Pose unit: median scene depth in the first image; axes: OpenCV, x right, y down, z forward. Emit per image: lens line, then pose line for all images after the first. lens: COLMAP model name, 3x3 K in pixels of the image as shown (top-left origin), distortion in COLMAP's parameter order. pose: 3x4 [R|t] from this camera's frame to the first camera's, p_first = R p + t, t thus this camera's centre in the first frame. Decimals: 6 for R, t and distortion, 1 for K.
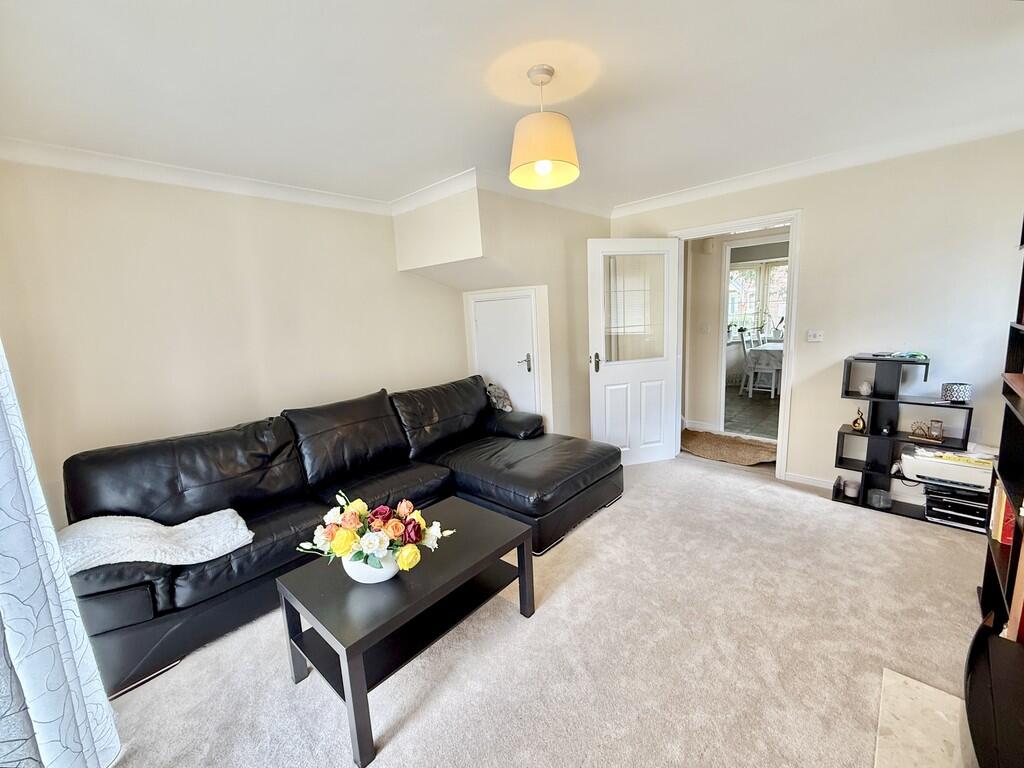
lens RADIAL K [[421.2, 0, 512.0], [0, 421.2, 384.0], [0, 0, 1]] dist [0.001300, -0.000087]
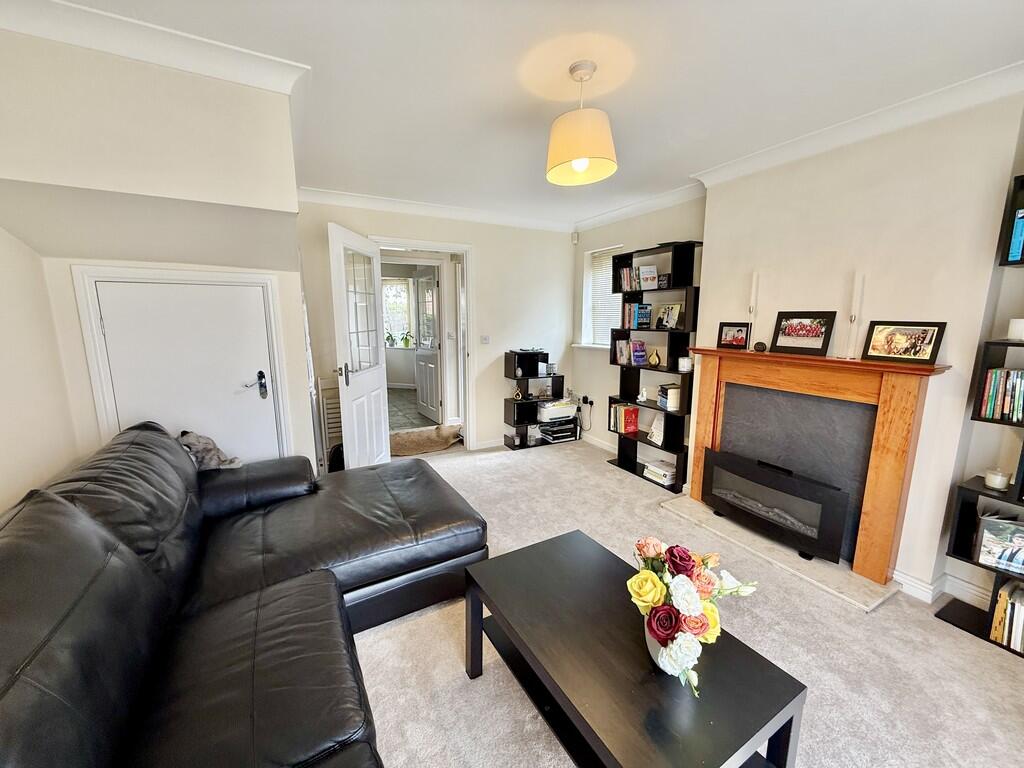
lens RADIAL K [[407.5, 0, 513.8], [0, 407.5, 384.1], [0, 0, 1]] dist [0.000958, -0.000087]
pose [[0.304054, -0.110879, 0.946180, -0.552587], [0.141106, 0.987490, 0.070375, -0.051178], [-0.942146, 0.112114, 0.315896, 0.524450]]
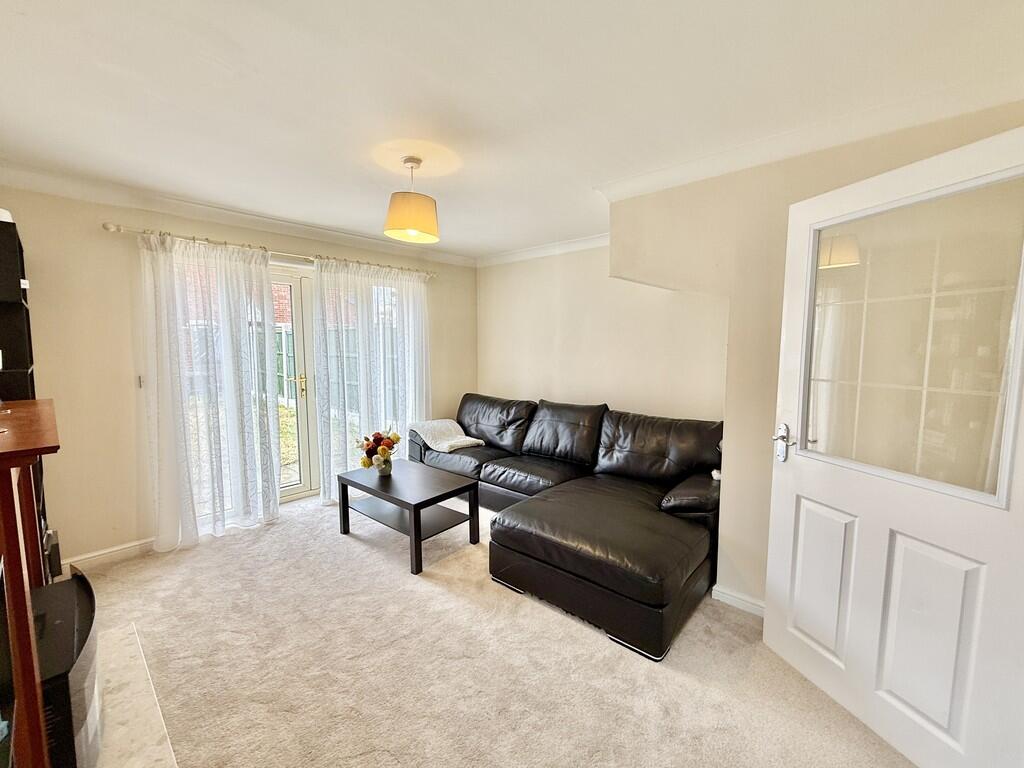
lens RADIAL K [[421.2, 0, 512.0], [0, 421.2, 384.0], [0, 0, 1]] dist [0.001300, -0.000087]
pose [[0.010995, 0.148337, -0.988876, 0.809007], [-0.167395, 0.975253, 0.144432, -0.161386], [0.985829, 0.163945, 0.035554, 0.753232]]
